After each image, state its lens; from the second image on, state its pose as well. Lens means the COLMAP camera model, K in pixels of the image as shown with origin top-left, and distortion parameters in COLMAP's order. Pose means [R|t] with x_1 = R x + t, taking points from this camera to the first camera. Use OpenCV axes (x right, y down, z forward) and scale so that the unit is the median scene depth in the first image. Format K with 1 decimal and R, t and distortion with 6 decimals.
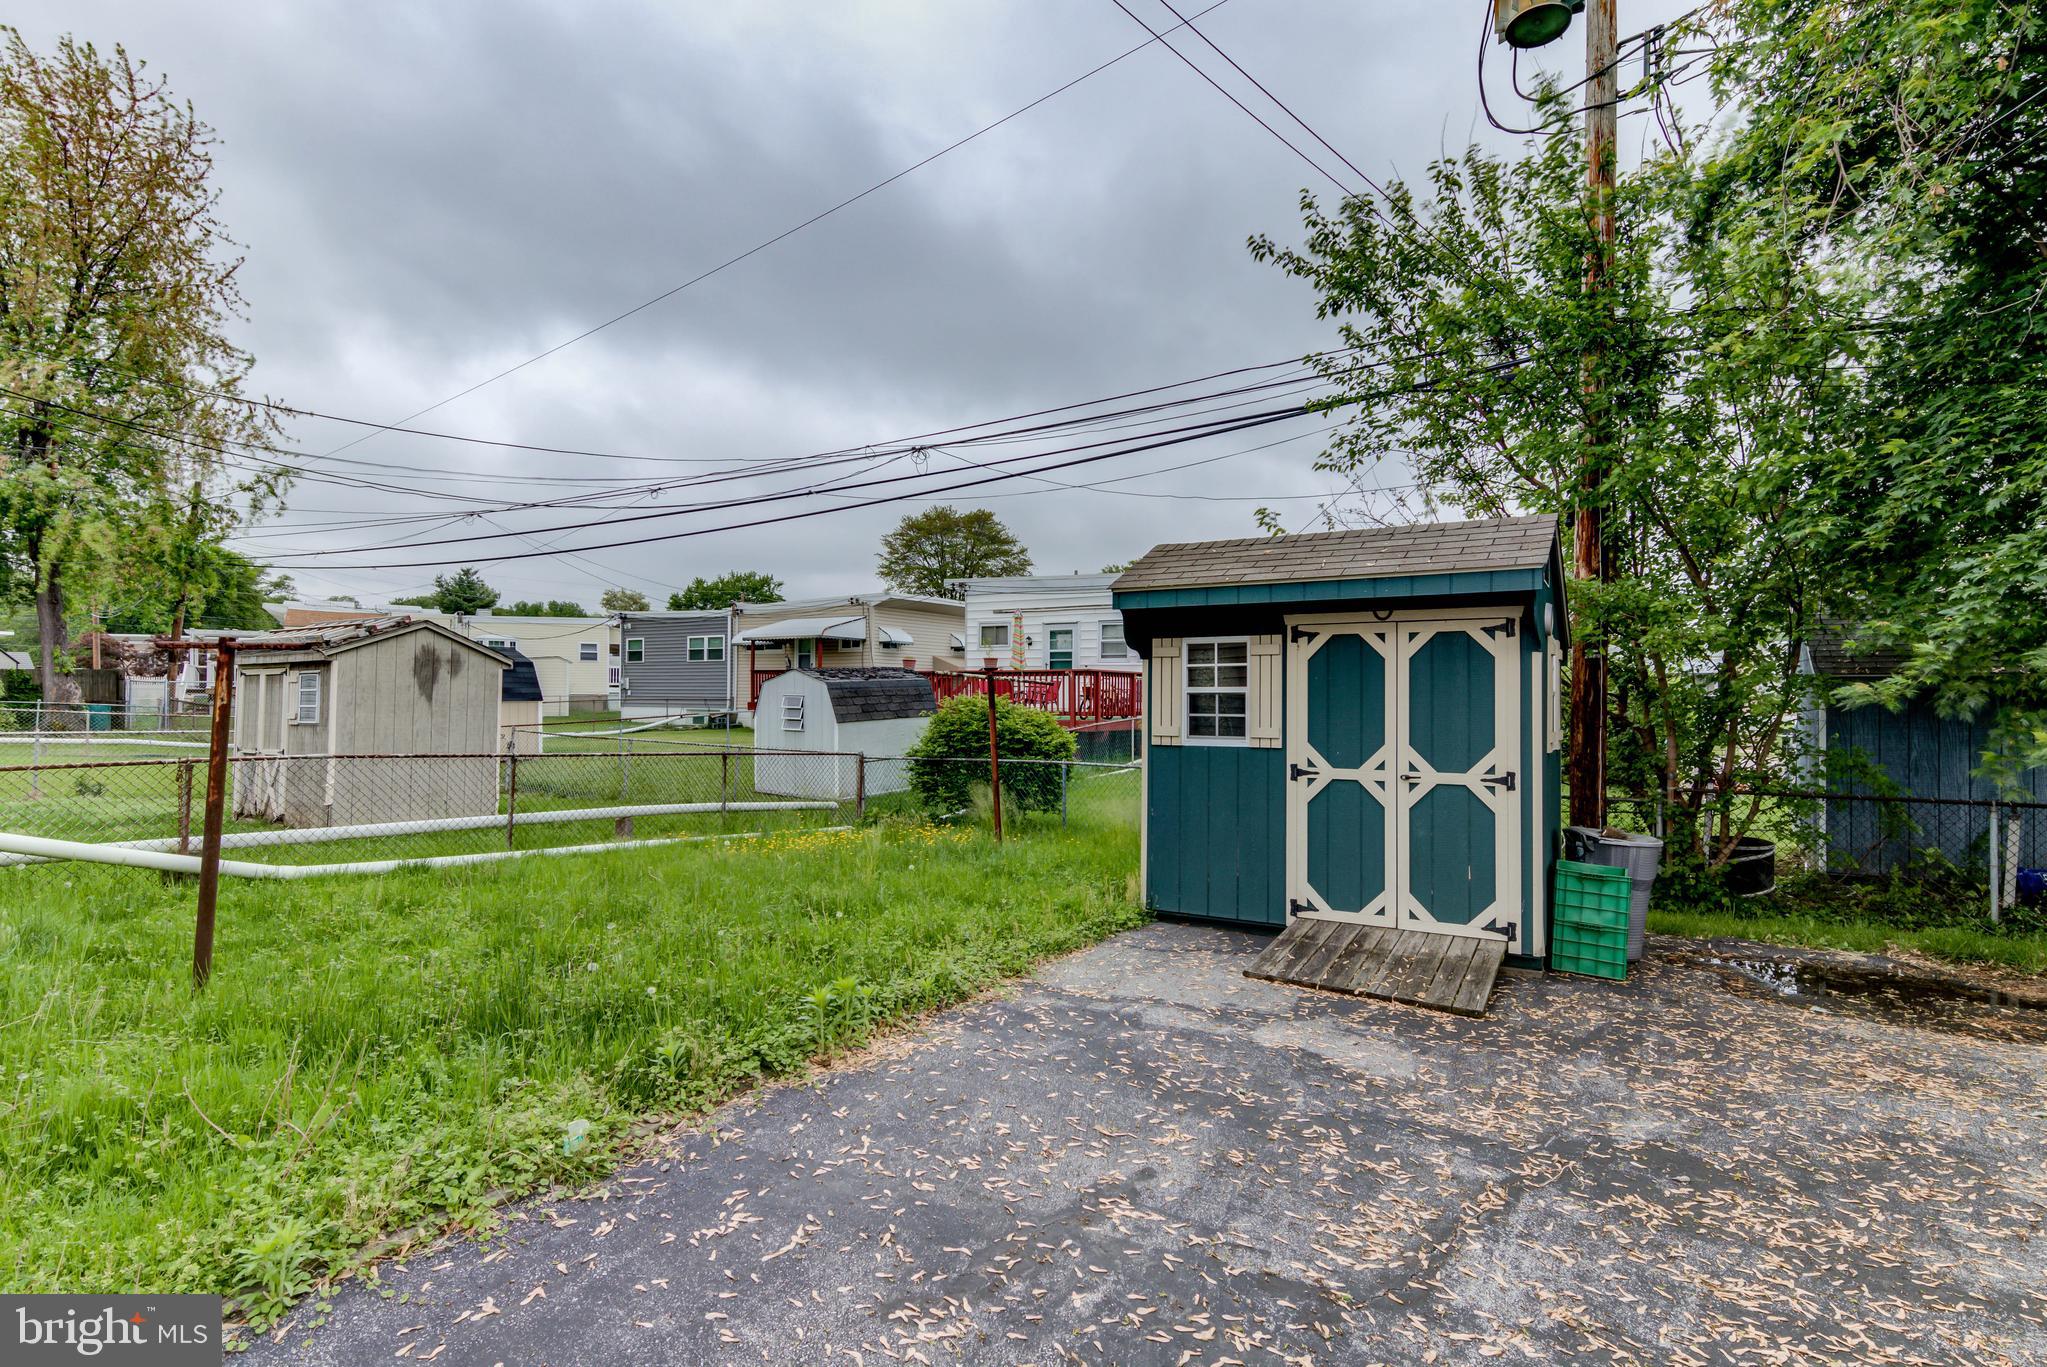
lens RADIAL K [[1041.7, 0, 1029.8], [0, 1041.7, 682.6], [0, 0, 1]] dist [-0.000960, -0.002767]
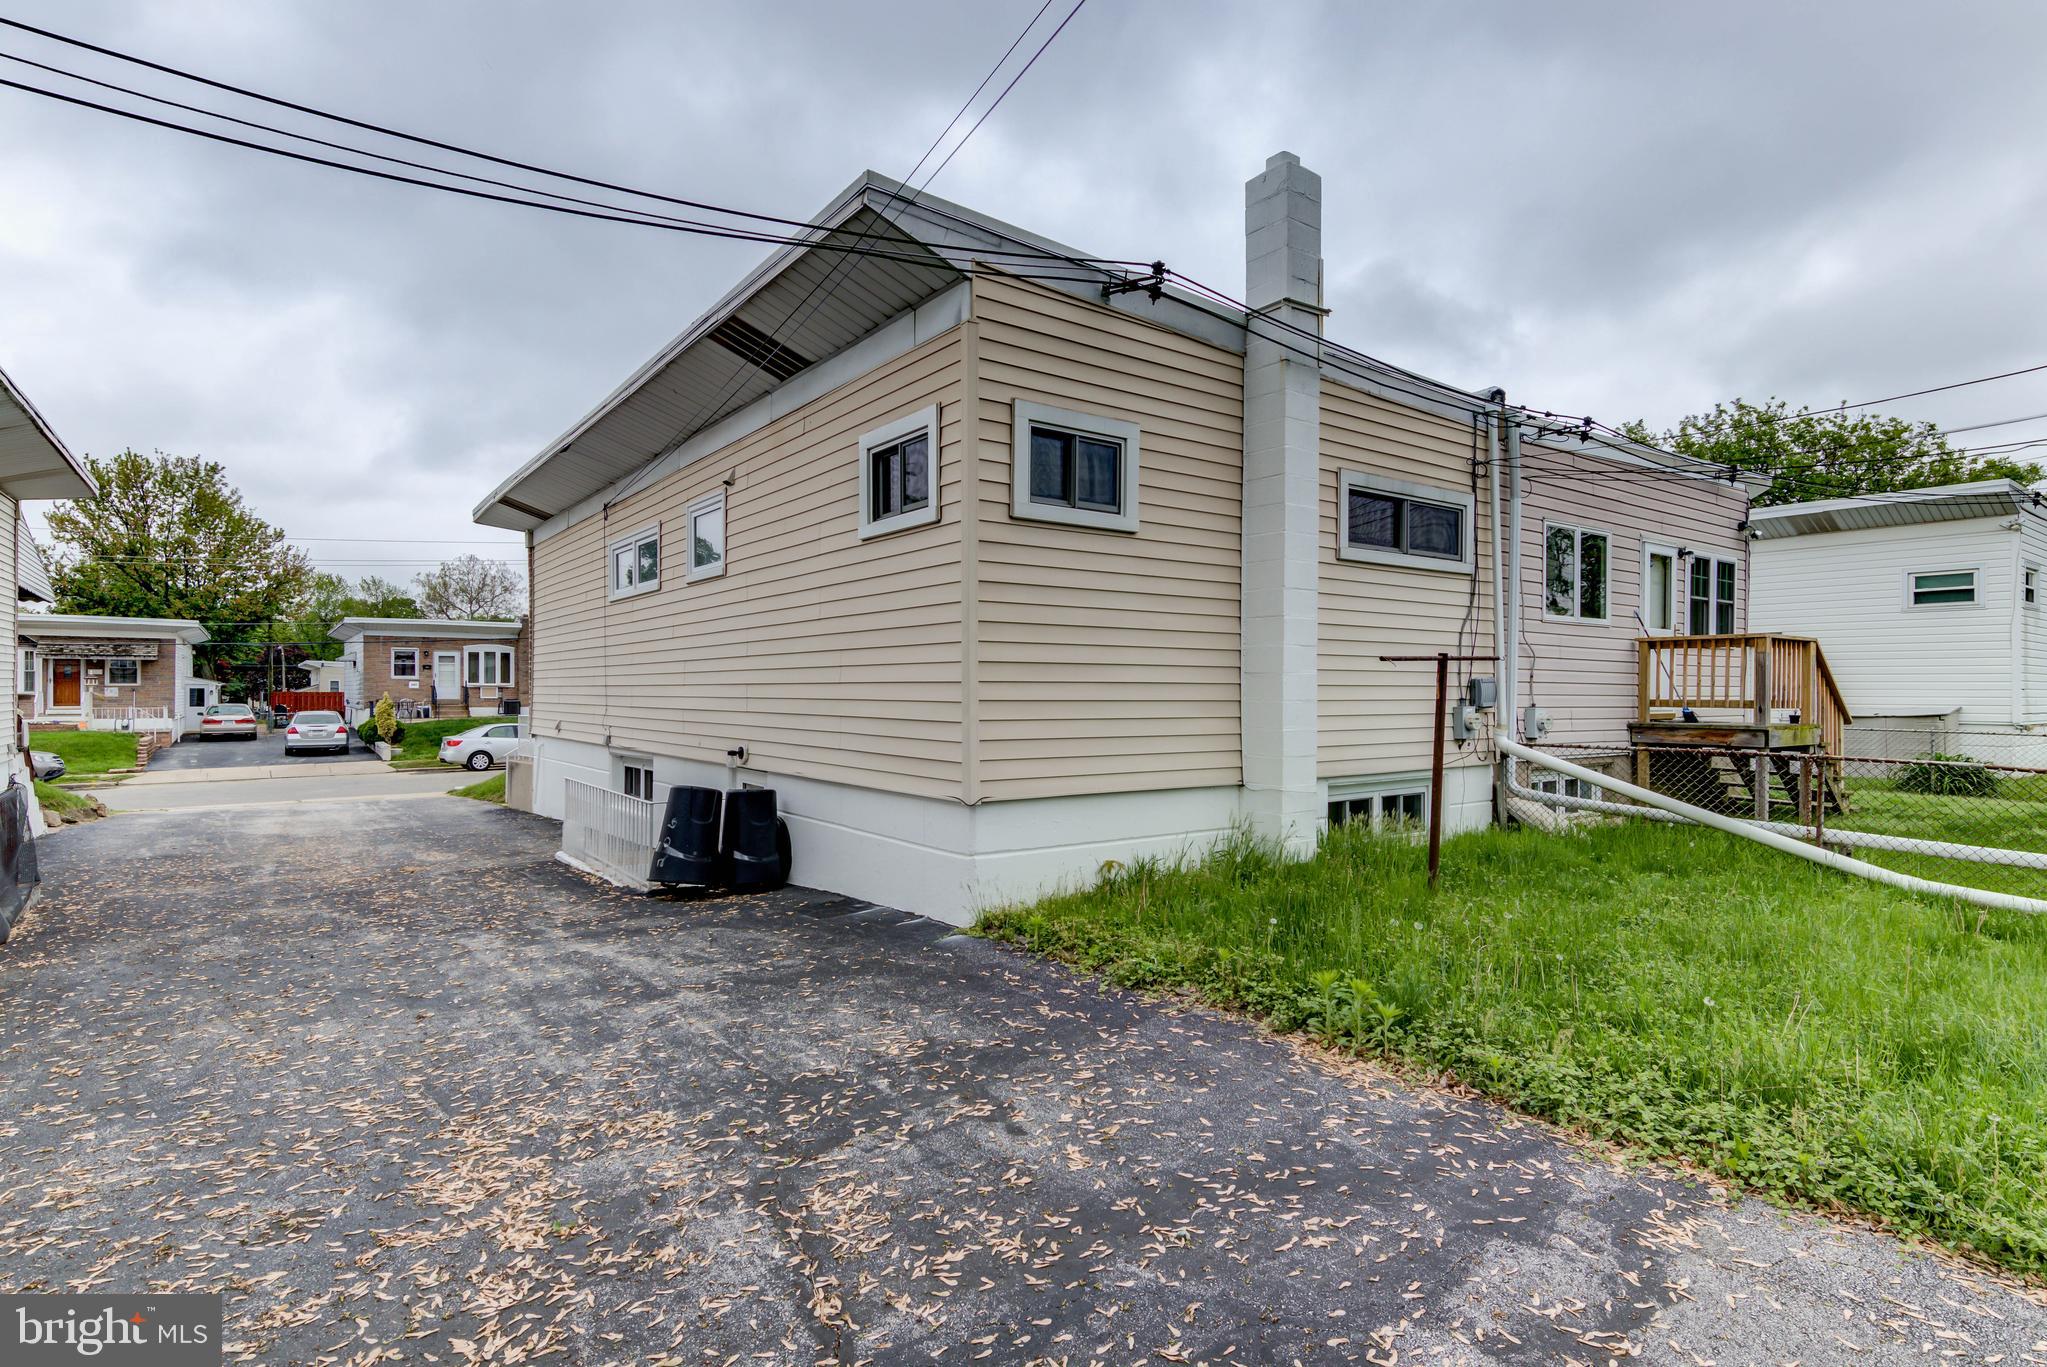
lens RADIAL K [[1041.7, 0, 1028.6], [0, 1041.7, 689.3], [0, 0, 1]] dist [-0.000960, -0.002767]
pose [[-0.377328, -0.004423, -0.926069, 0.848455], [0.002372, 0.999981, -0.005743, 0.012884], [0.926077, -0.004364, -0.377310, 1.082660]]
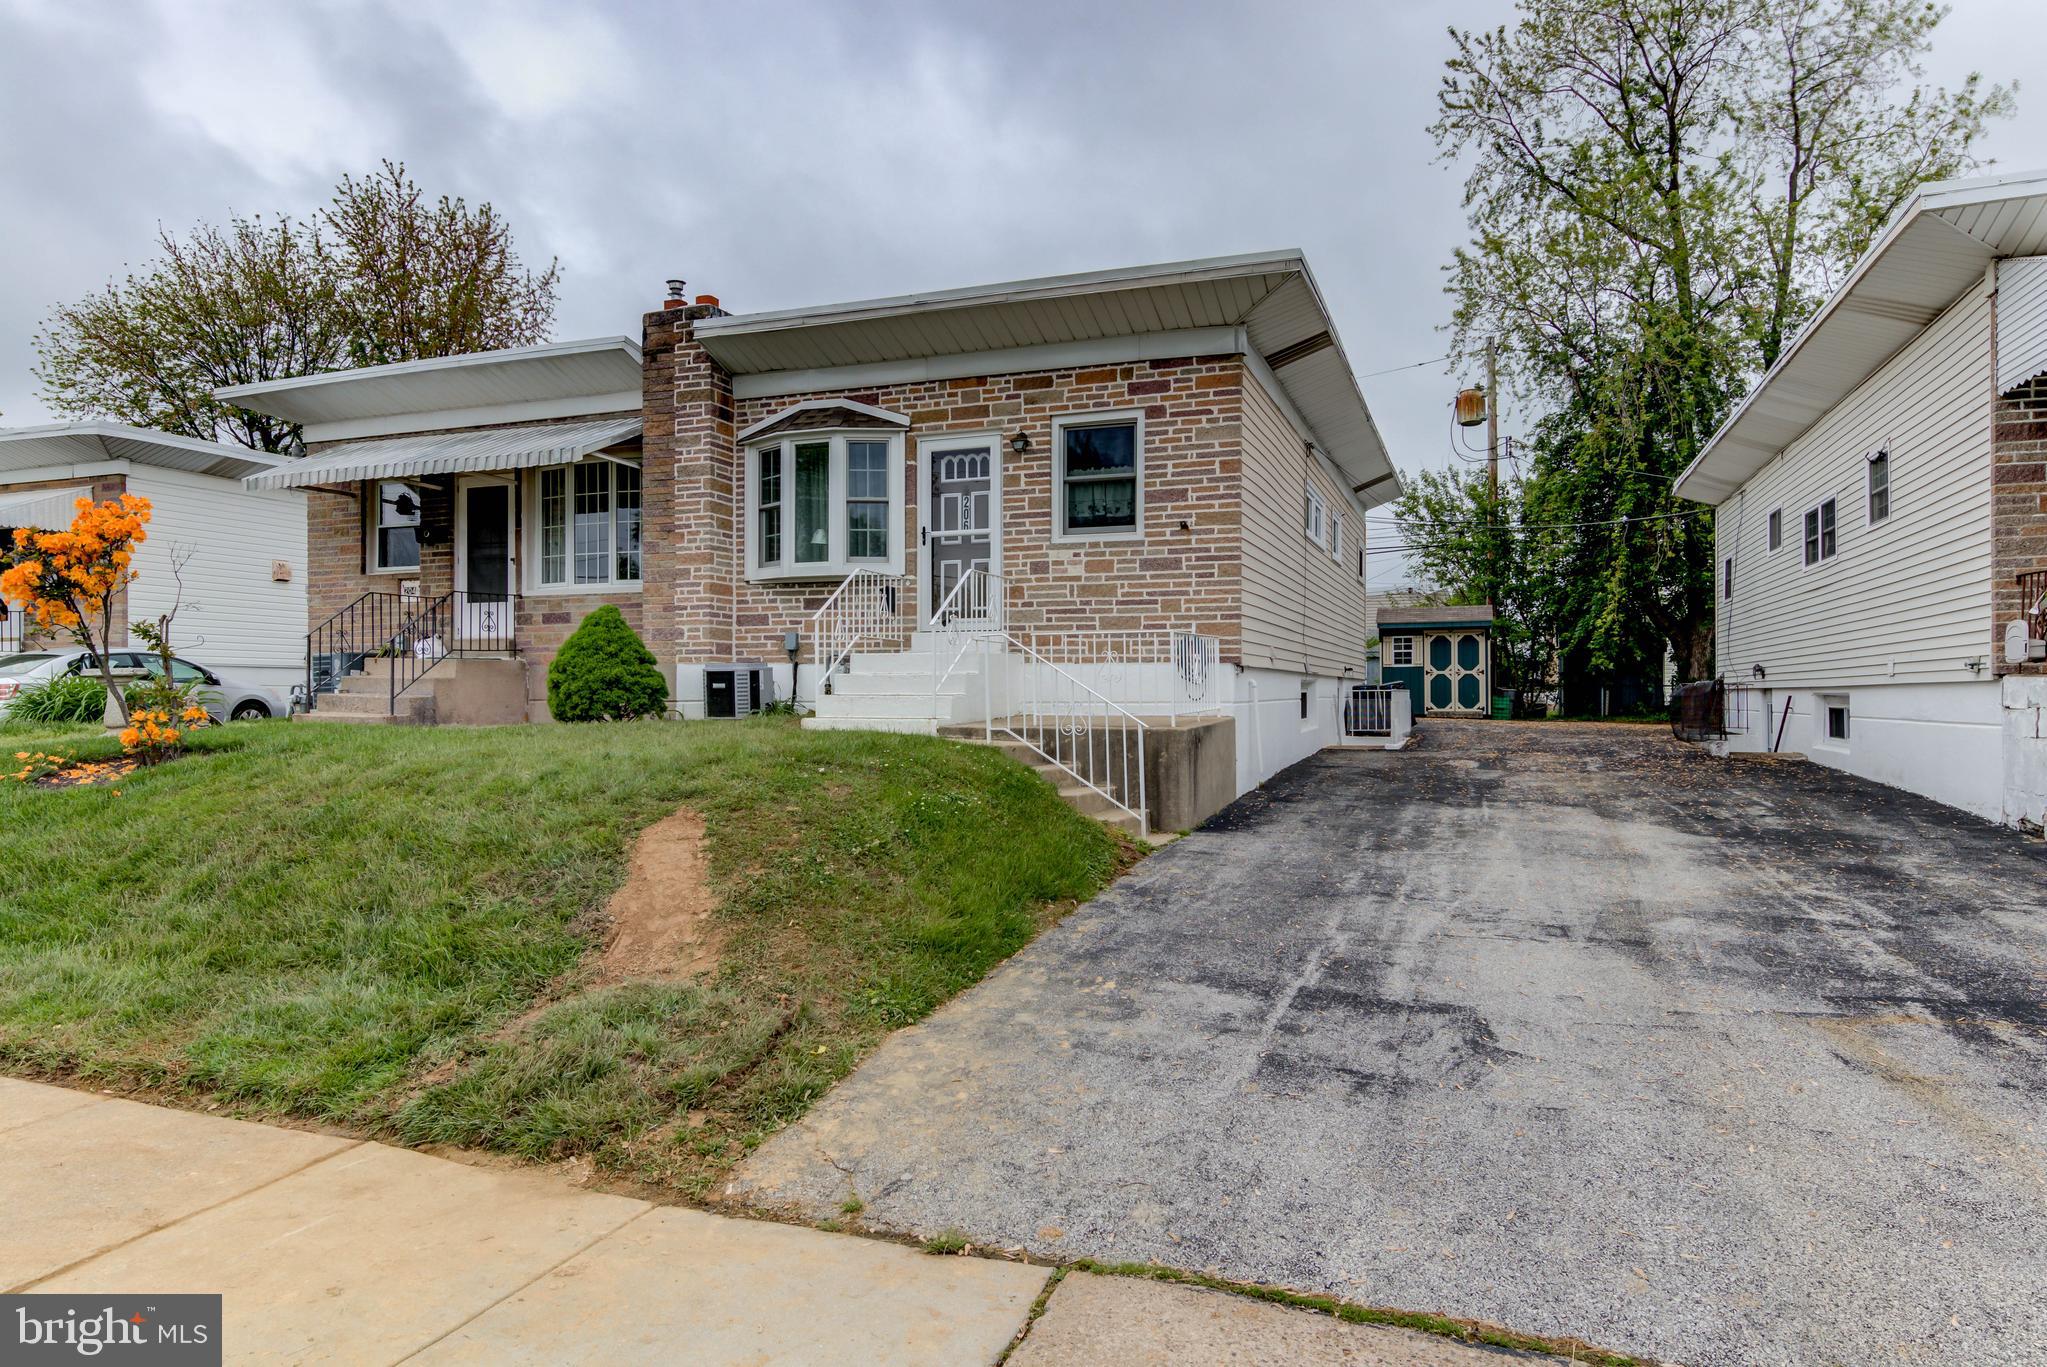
lens RADIAL K [[1277.1, 0, 1016.8], [0, 1277.1, 673.6], [0, 0, 1]] dist [-0.042091, -0.001231]
pose [[0.980926, -0.000699, 0.194380, -2.131579], [0.002369, 0.999962, -0.008359, 0.127836], [-0.194366, 0.008660, 0.980891, -3.270048]]
